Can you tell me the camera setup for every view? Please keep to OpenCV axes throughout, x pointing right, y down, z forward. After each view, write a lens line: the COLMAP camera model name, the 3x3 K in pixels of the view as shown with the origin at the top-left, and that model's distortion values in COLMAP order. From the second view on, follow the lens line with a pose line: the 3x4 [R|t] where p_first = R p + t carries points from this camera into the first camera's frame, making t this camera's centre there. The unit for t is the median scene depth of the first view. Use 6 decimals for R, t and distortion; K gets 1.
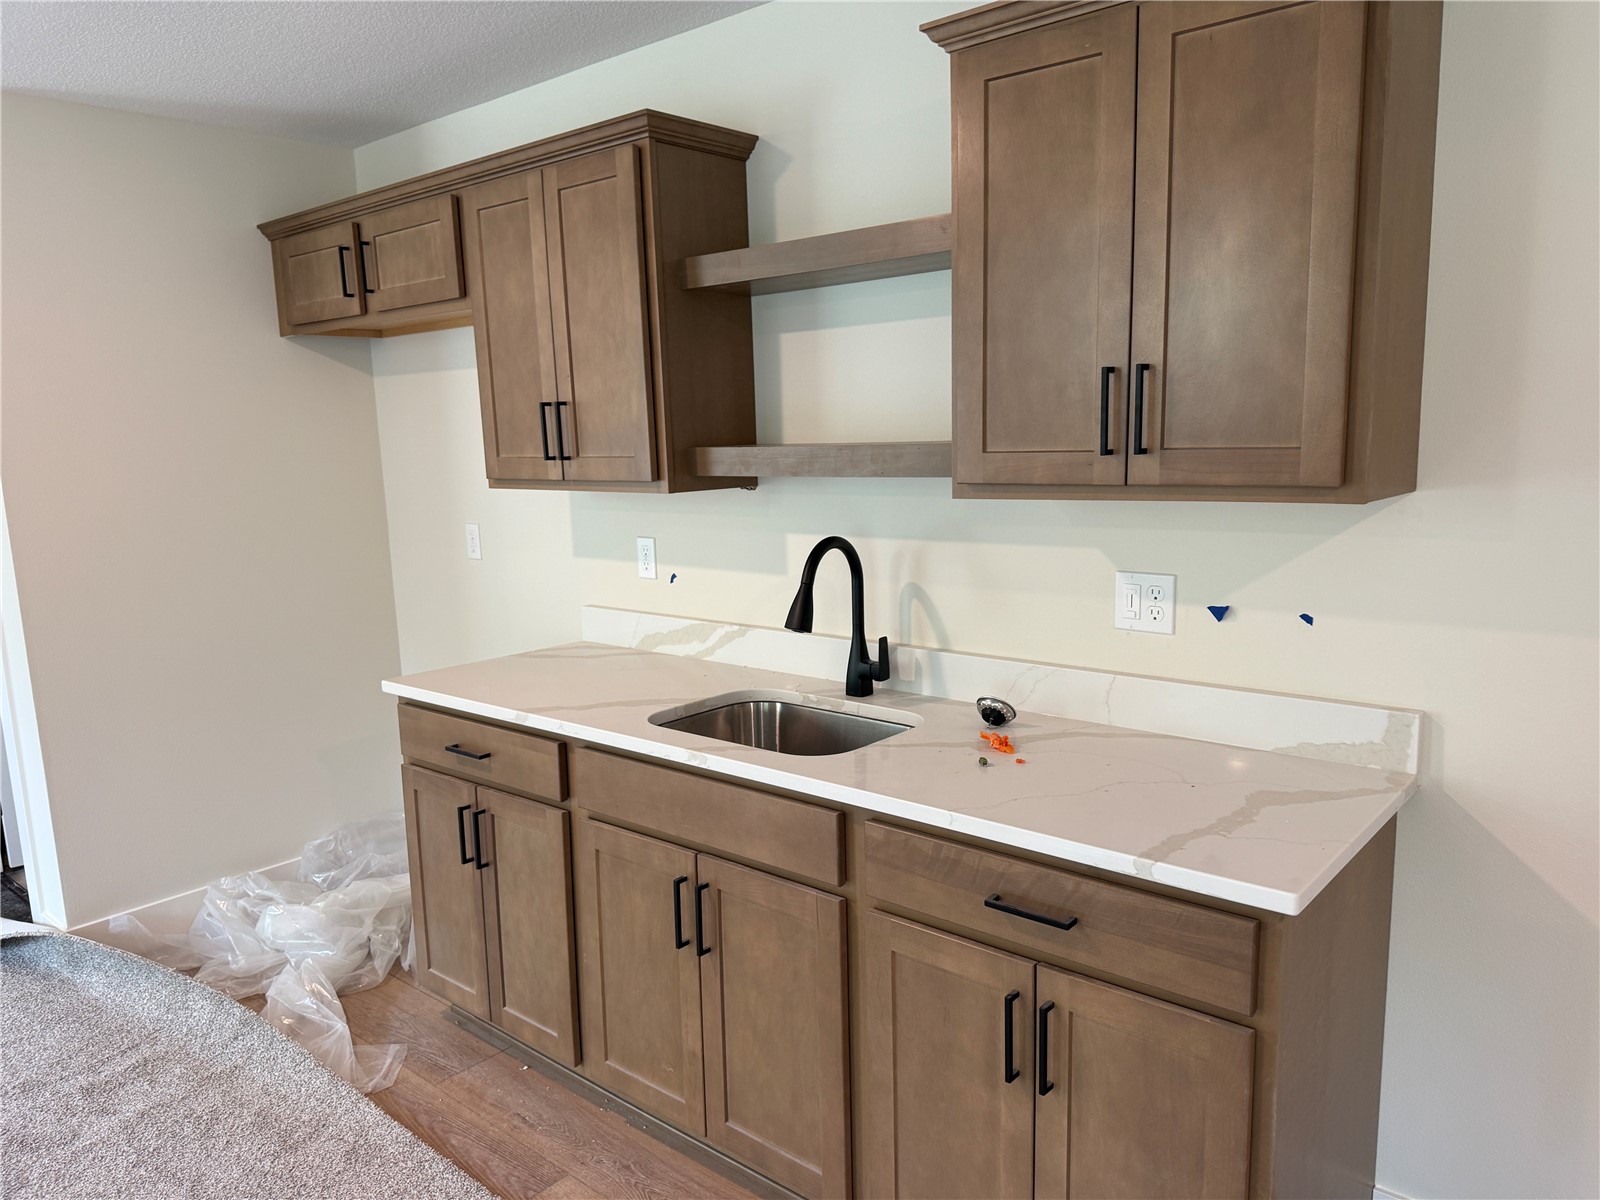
lens RADIAL K [[1115.2, 0, 800.0], [0, 1115.2, 600.0], [0, 0, 1]] dist [0.081790, 0.000284]
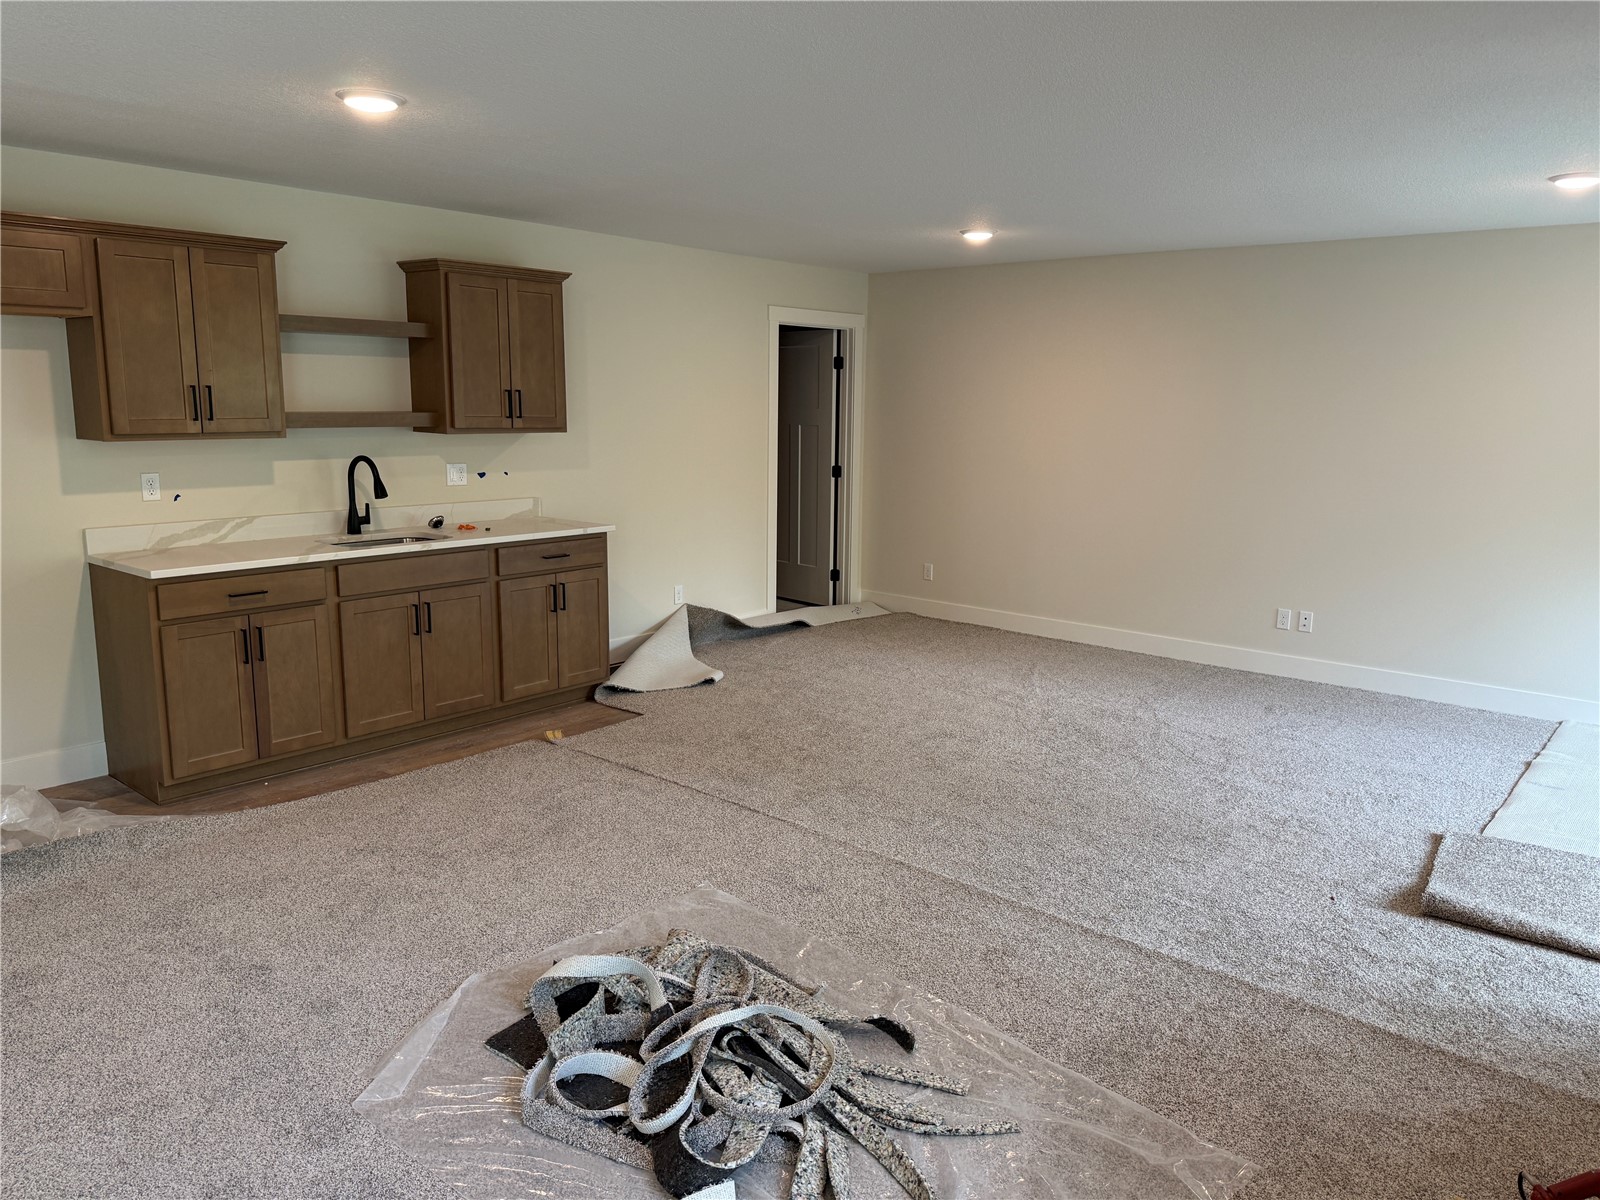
lens RADIAL K [[1139.8, 0, 800.0], [0, 1139.8, 600.0], [0, 0, 1]] dist [-0.000258, -0.001076]
pose [[0.016674, -0.156872, 0.987478, -2.010316], [0.128841, 0.979719, 0.153464, -0.013768], [-0.991525, 0.124669, 0.036547, 0.115957]]
